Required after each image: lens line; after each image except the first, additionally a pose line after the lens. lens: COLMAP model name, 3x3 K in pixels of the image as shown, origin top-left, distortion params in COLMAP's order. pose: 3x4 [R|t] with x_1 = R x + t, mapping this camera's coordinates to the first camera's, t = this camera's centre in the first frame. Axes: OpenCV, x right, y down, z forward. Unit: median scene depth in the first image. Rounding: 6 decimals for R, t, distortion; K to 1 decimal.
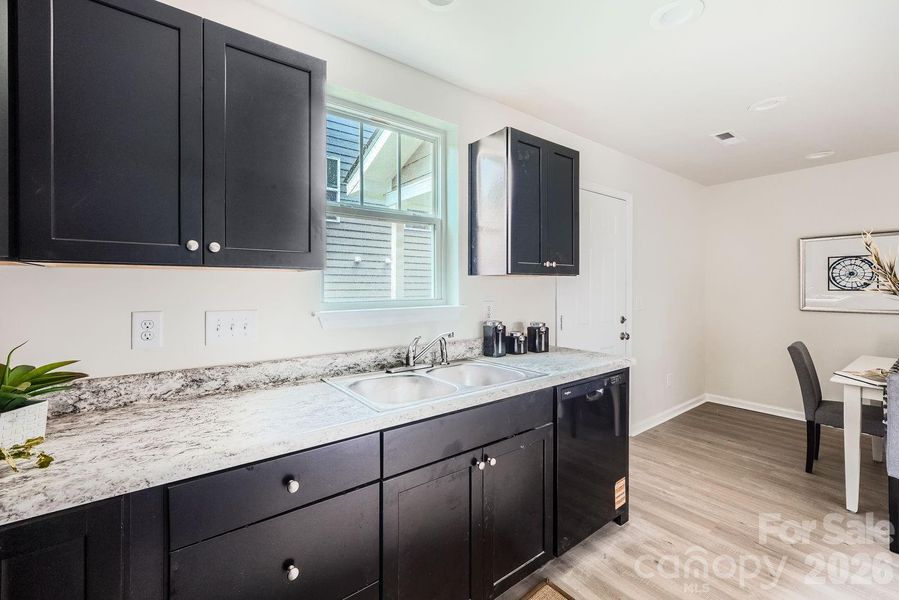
lens RADIAL K [[384.8, 0, 449.3], [0, 384.8, 290.0], [0, 0, 1]] dist [-0.001363, 0.000323]
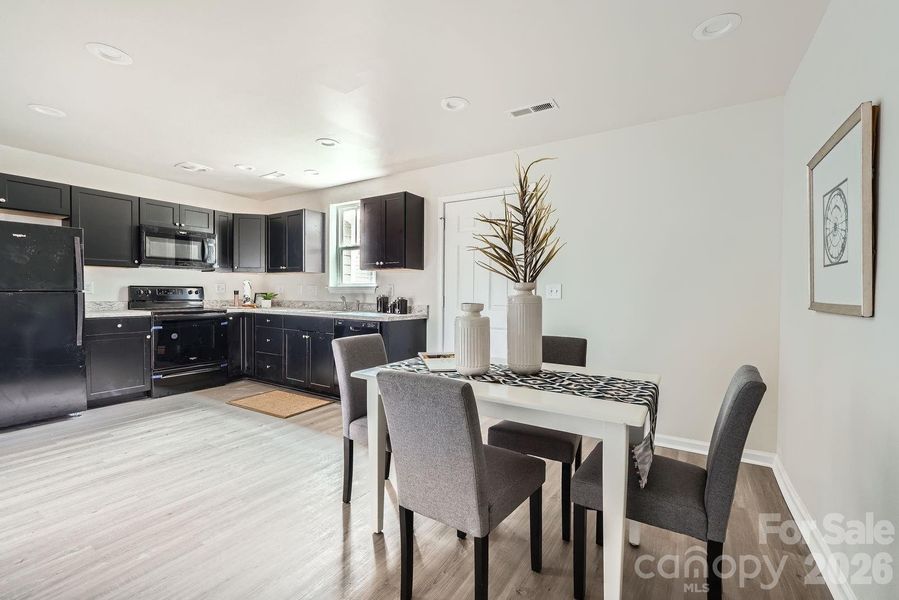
lens RADIAL K [[385.3, 0, 449.5], [0, 385.3, 300.0], [0, 0, 1]] dist [-0.001504, -0.000039]
pose [[0.344664, 0.017137, -0.938570, 2.114075], [-0.016332, 0.999791, 0.012257, 0.085232], [0.938584, 0.011104, 0.344872, 0.672702]]
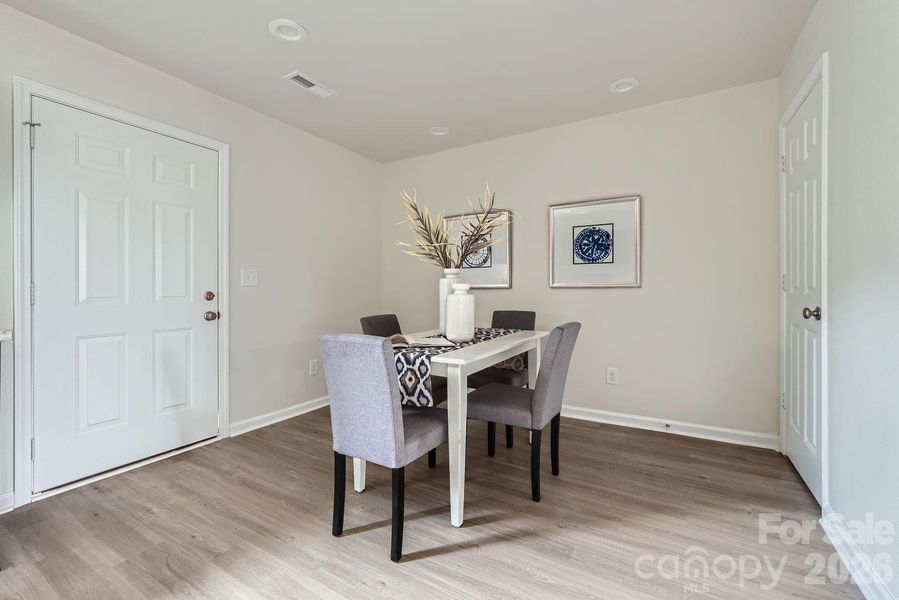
lens RADIAL K [[384.8, 0, 449.3], [0, 384.8, 290.0], [0, 0, 1]] dist [-0.001363, 0.000323]
pose [[0.931434, -0.001526, 0.363907, 0.940511], [0.005156, 0.999946, -0.009003, 0.112427], [-0.363873, 0.010262, 0.931392, 0.080263]]
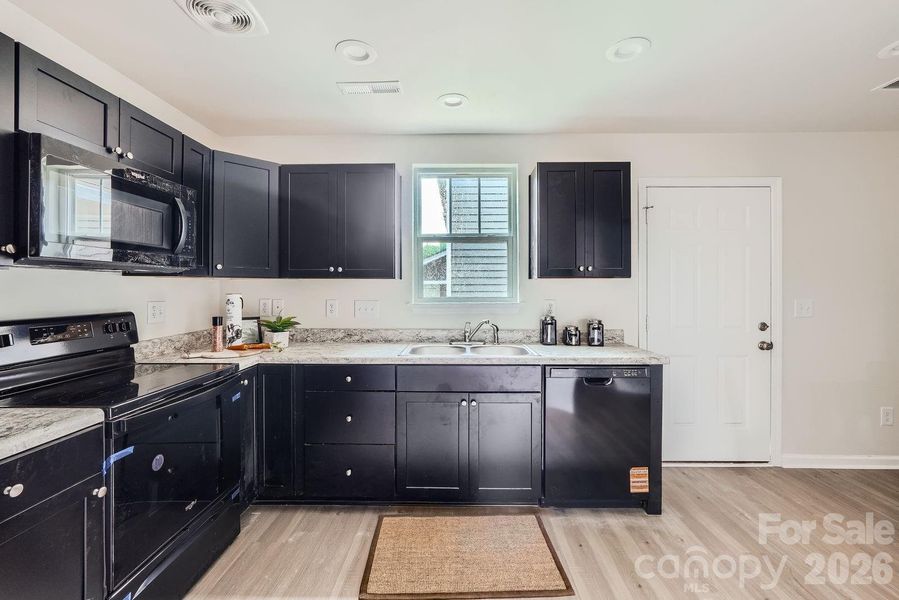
lens RADIAL K [[384.8, 0, 449.3], [0, 384.8, 290.0], [0, 0, 1]] dist [-0.001363, 0.000323]
pose [[0.780080, -0.000222, -0.625679, 0.660884], [-0.005186, 0.999963, -0.006821, 0.008253], [0.625658, 0.008566, 0.780051, -0.162553]]
